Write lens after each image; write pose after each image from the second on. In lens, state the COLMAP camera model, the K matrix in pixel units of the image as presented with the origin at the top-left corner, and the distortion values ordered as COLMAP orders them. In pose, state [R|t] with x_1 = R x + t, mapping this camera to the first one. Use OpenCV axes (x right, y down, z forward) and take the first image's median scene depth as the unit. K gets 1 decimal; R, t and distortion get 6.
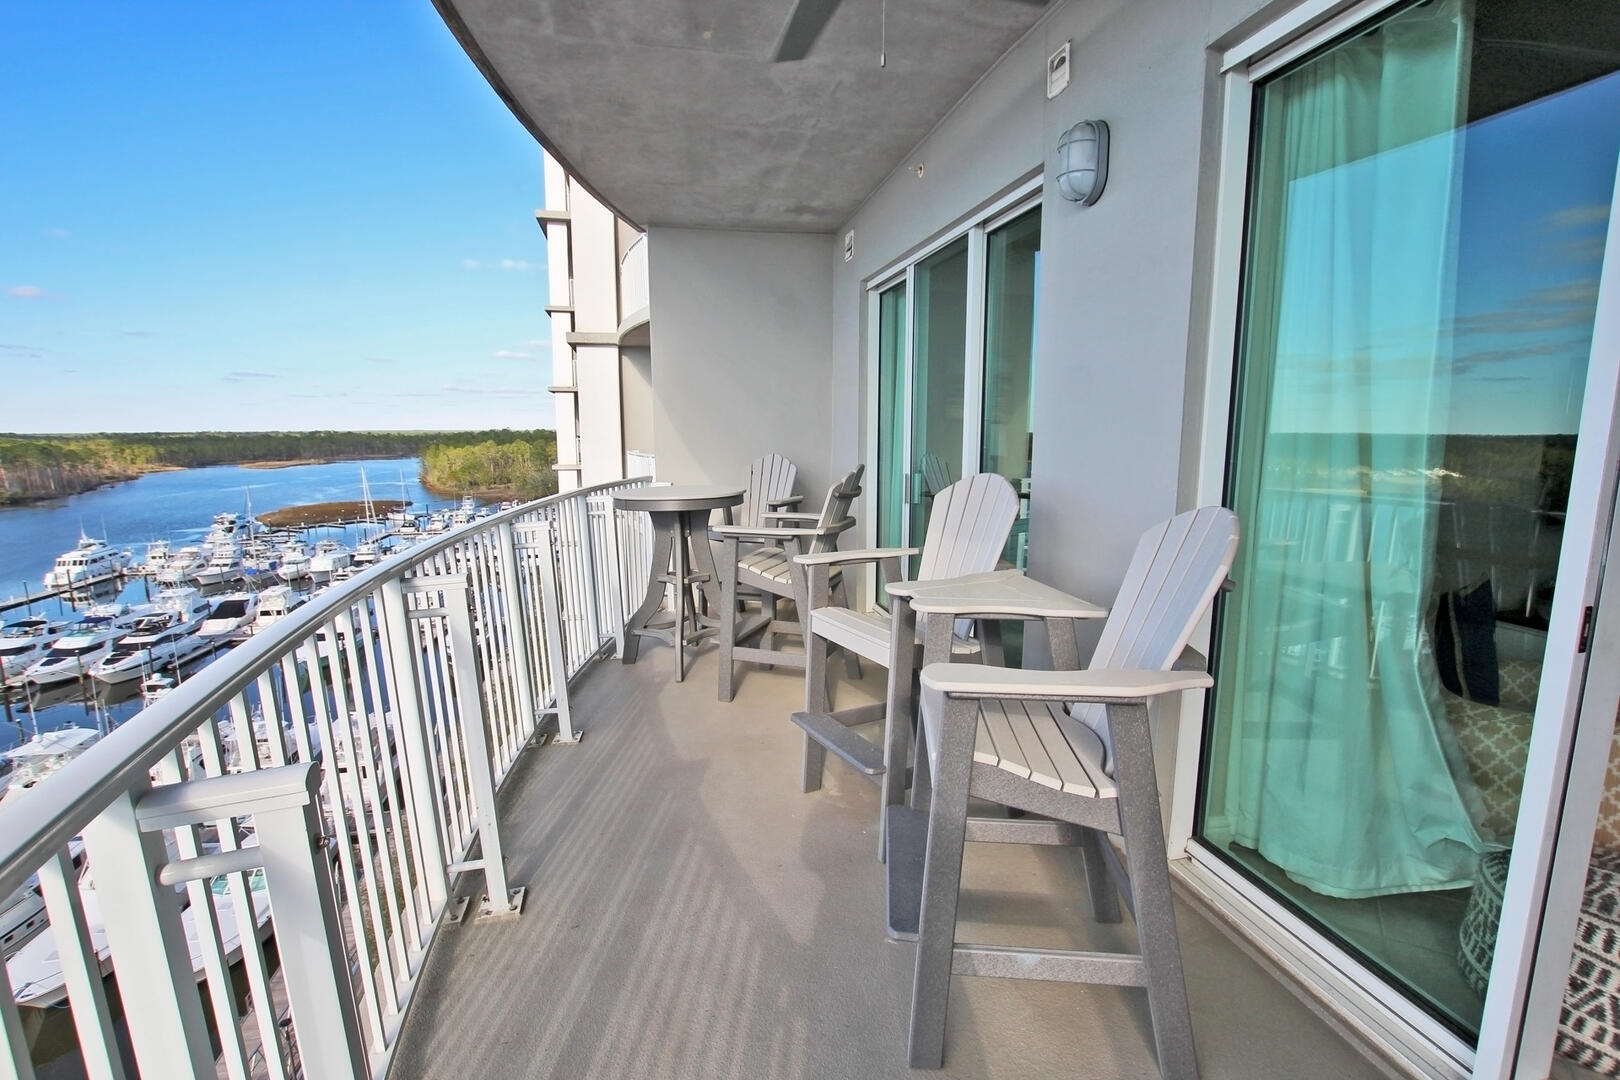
lens RADIAL K [[749.3, 0, 810.0], [0, 749.3, 540.0], [0, 0, 1]] dist [-0.041462, 0.009247]
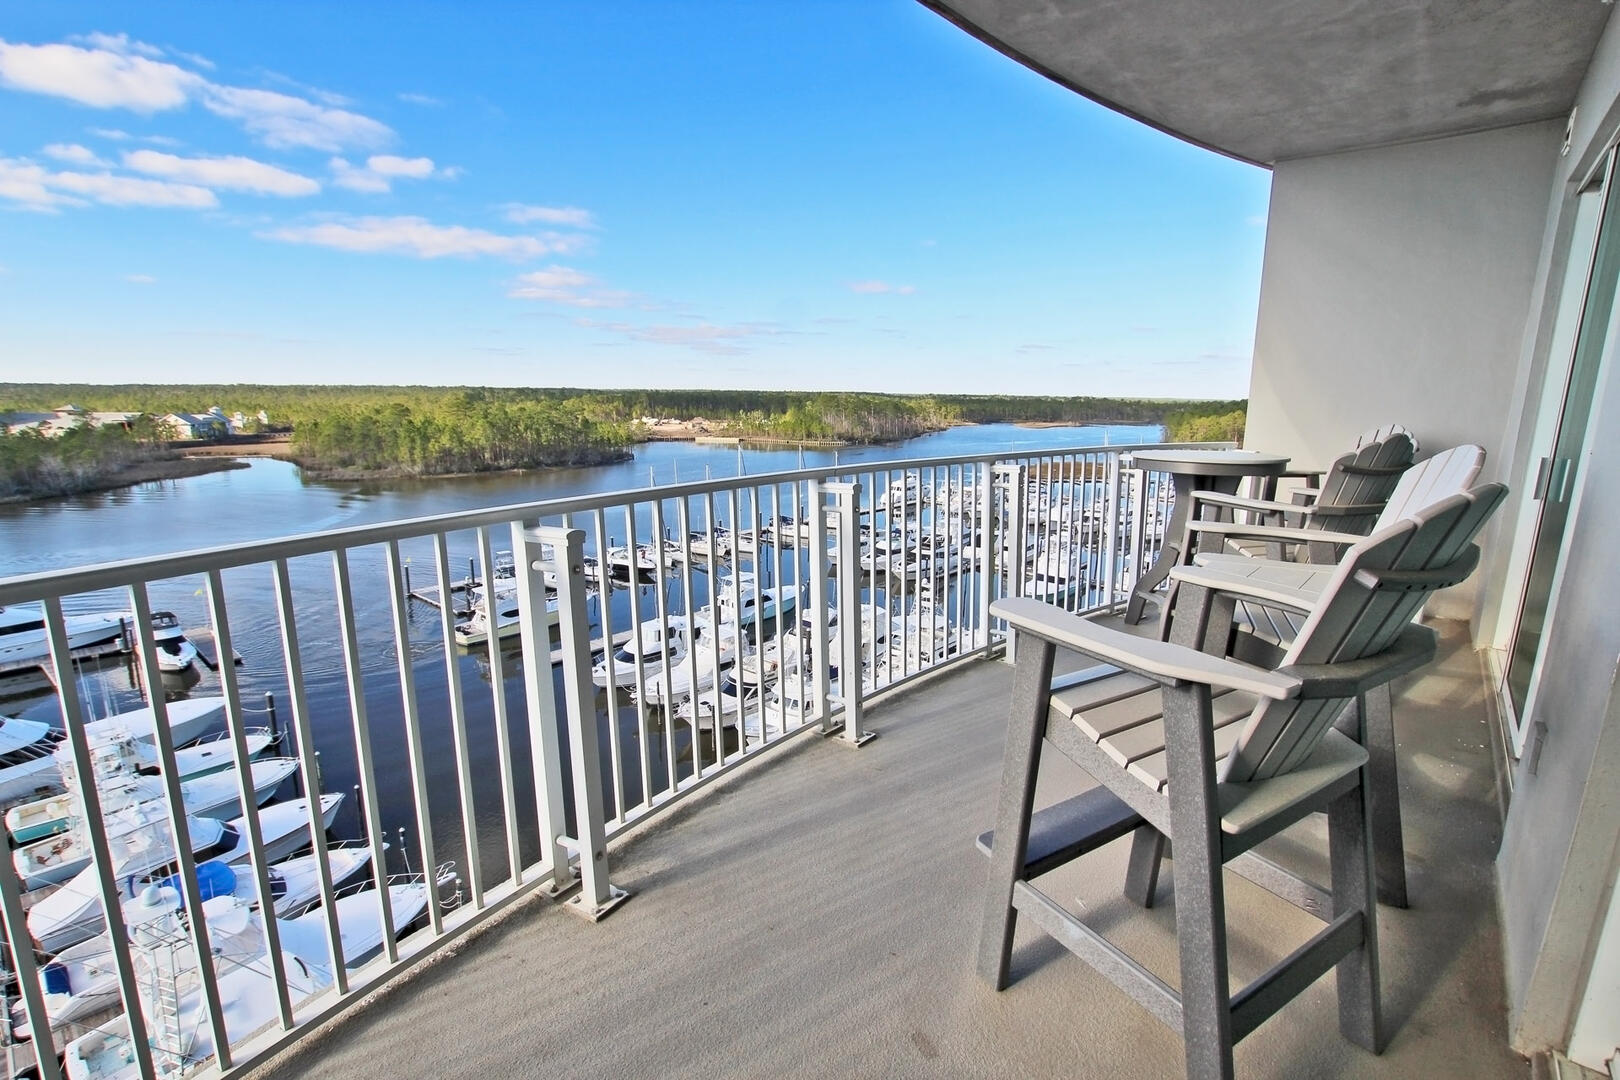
lens RADIAL K [[749.3, 0, 810.0], [0, 749.3, 540.0], [0, 0, 1]] dist [-0.041462, 0.009247]
pose [[0.605839, 0.162747, -0.778764, 0.257161], [-0.129978, 0.985949, 0.104928, 0.007236], [0.784898, 0.037652, 0.618479, 0.042582]]
